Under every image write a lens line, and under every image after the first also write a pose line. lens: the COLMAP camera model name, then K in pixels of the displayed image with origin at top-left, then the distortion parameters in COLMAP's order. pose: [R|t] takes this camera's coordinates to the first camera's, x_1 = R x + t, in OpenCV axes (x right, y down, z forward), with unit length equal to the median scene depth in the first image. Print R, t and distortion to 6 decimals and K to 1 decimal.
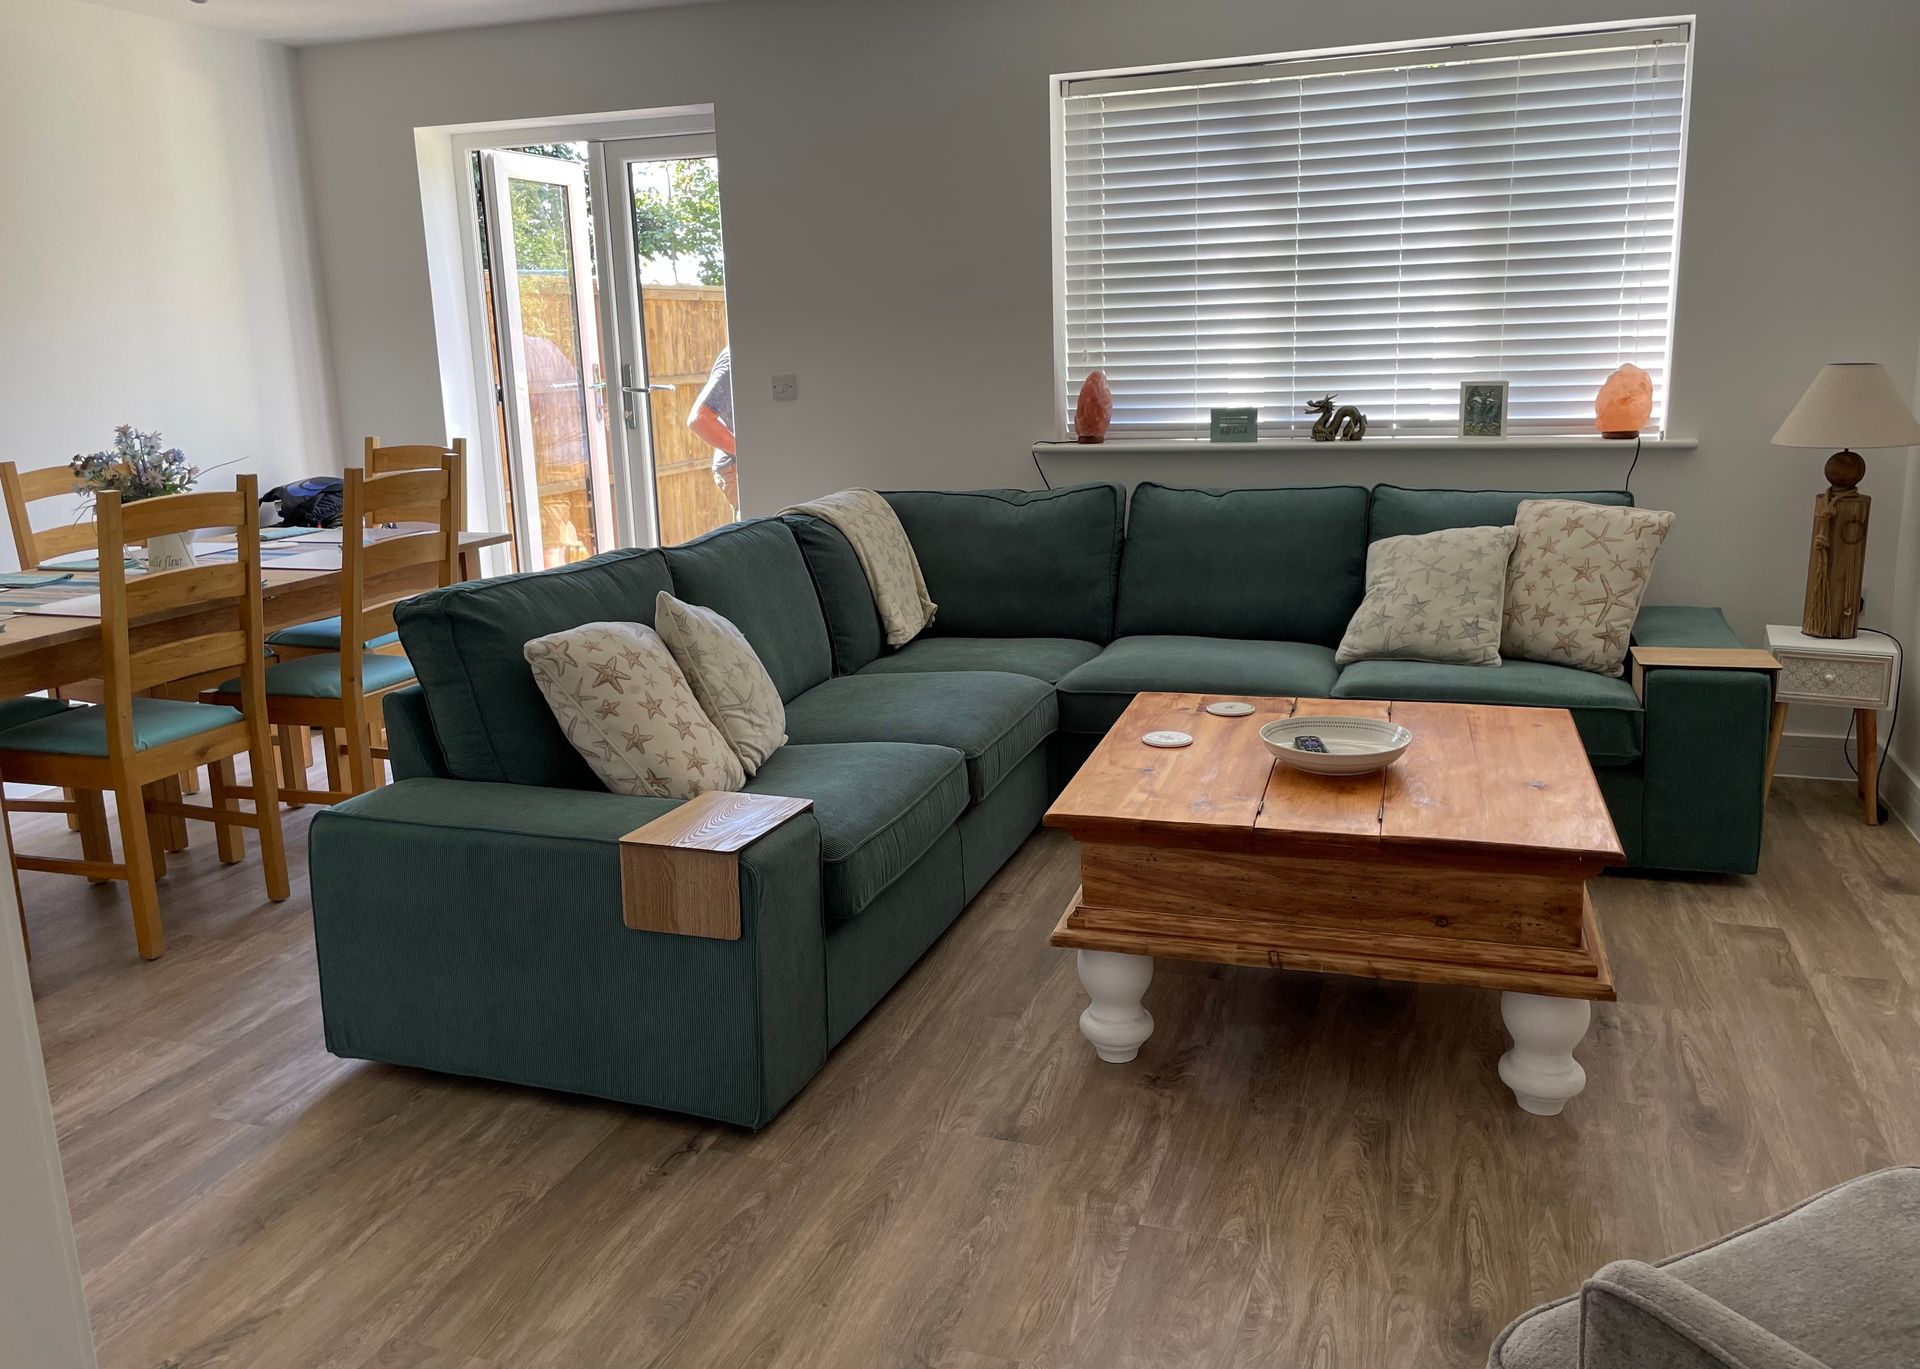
lens RADIAL K [[1471.7, 0, 955.0], [0, 1471.7, 686.5], [0, 0, 1]] dist [0.001223, 0.003128]
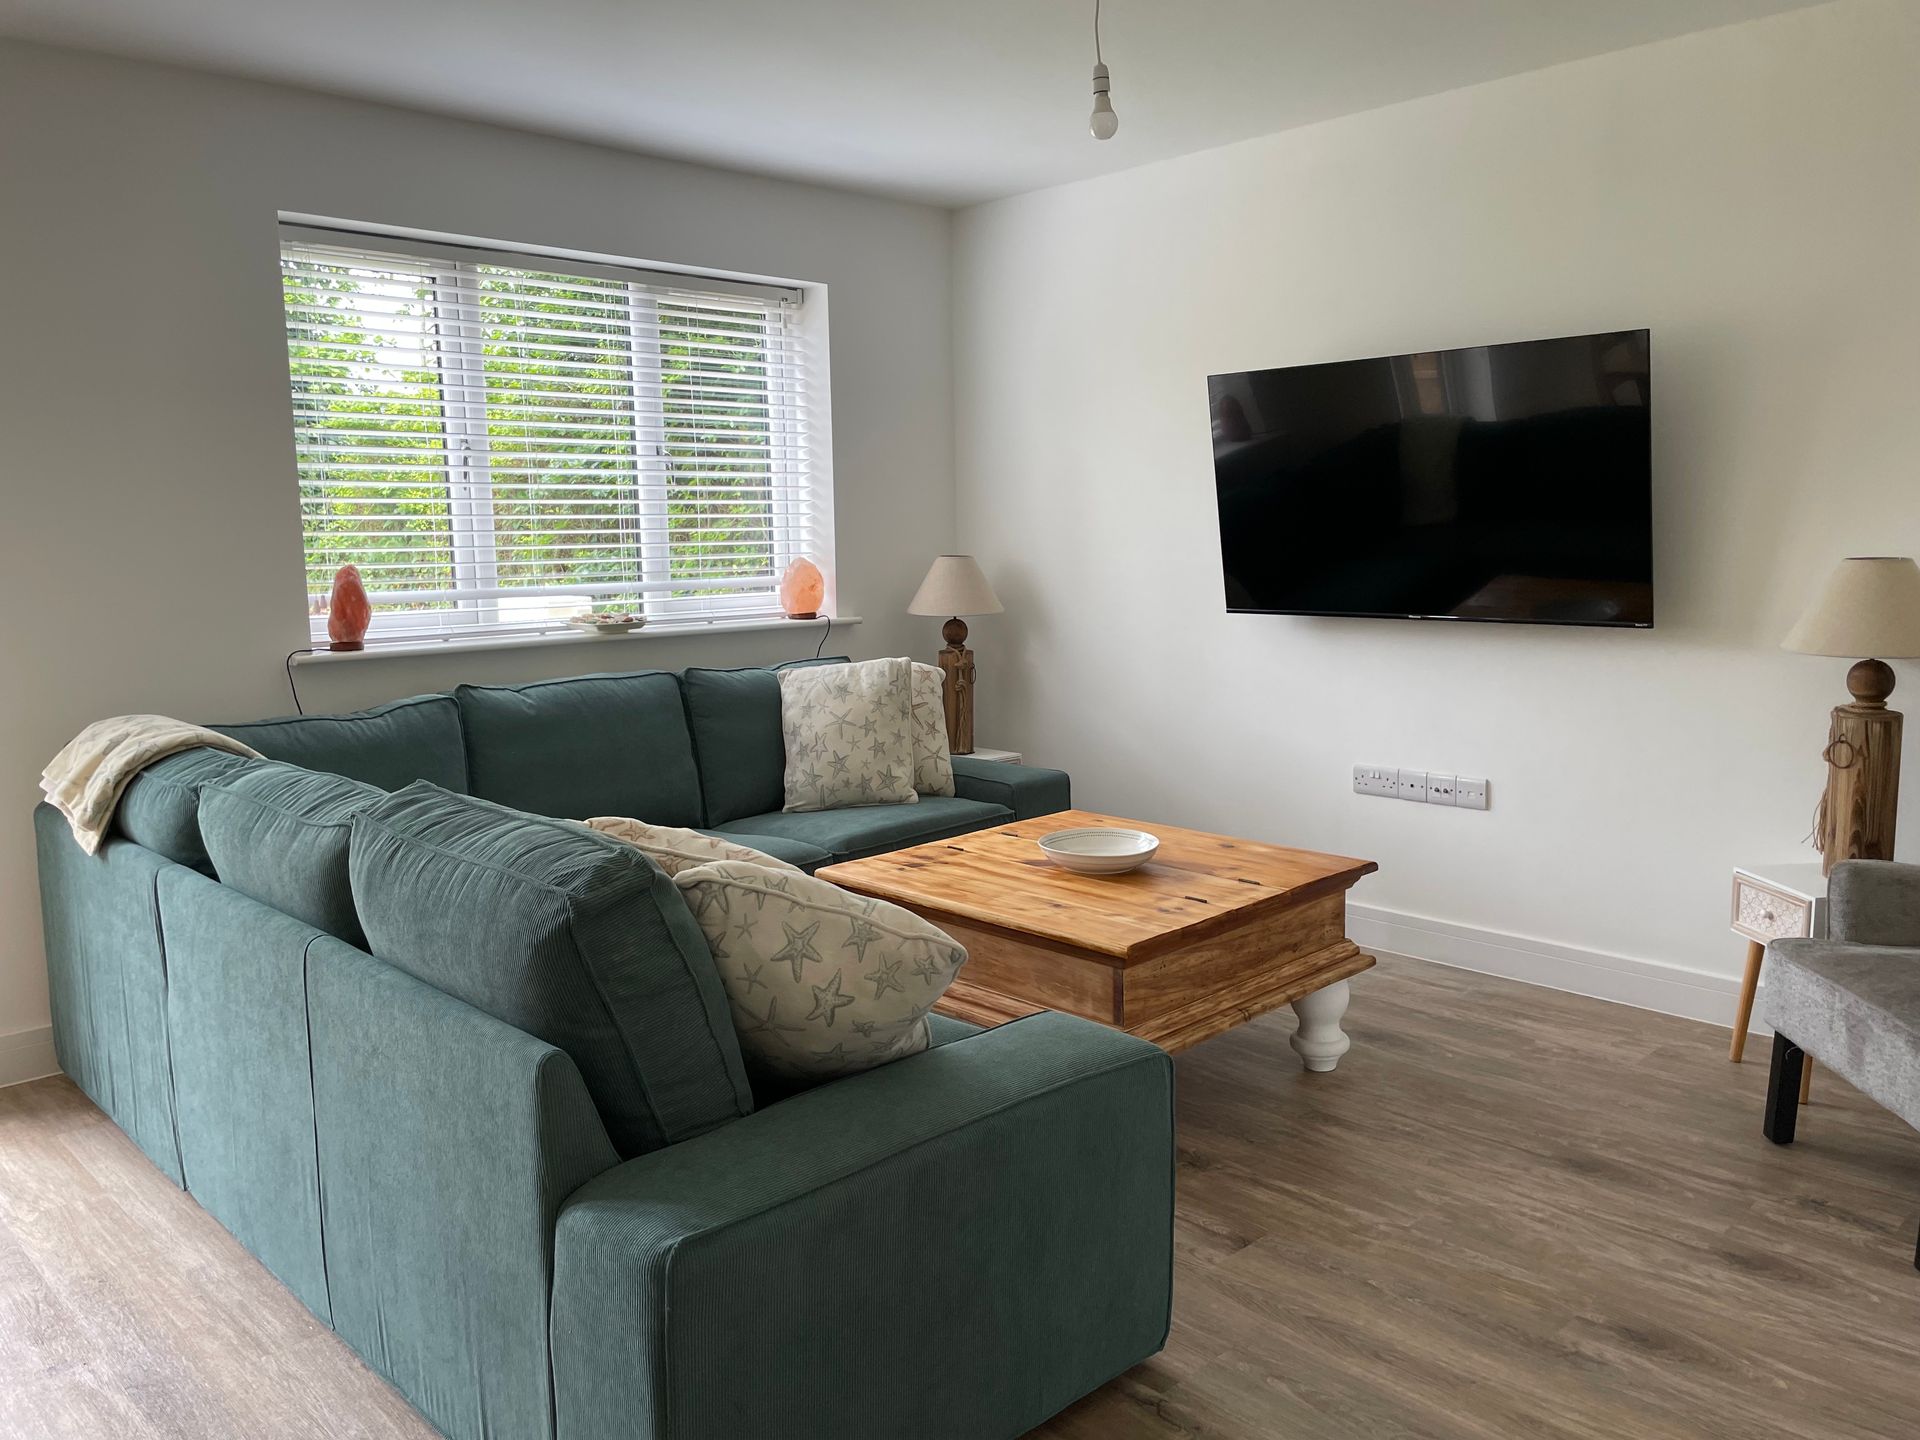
lens RADIAL K [[1435.7, 0, 958.7], [0, 1435.7, 715.2], [0, 0, 1]] dist [0.009334, -0.004390]
pose [[0.448832, -0.088743, 0.889199, -0.908587], [0.207379, 0.978235, -0.007048, -0.095899], [-0.869220, 0.187565, 0.457466, 0.613366]]
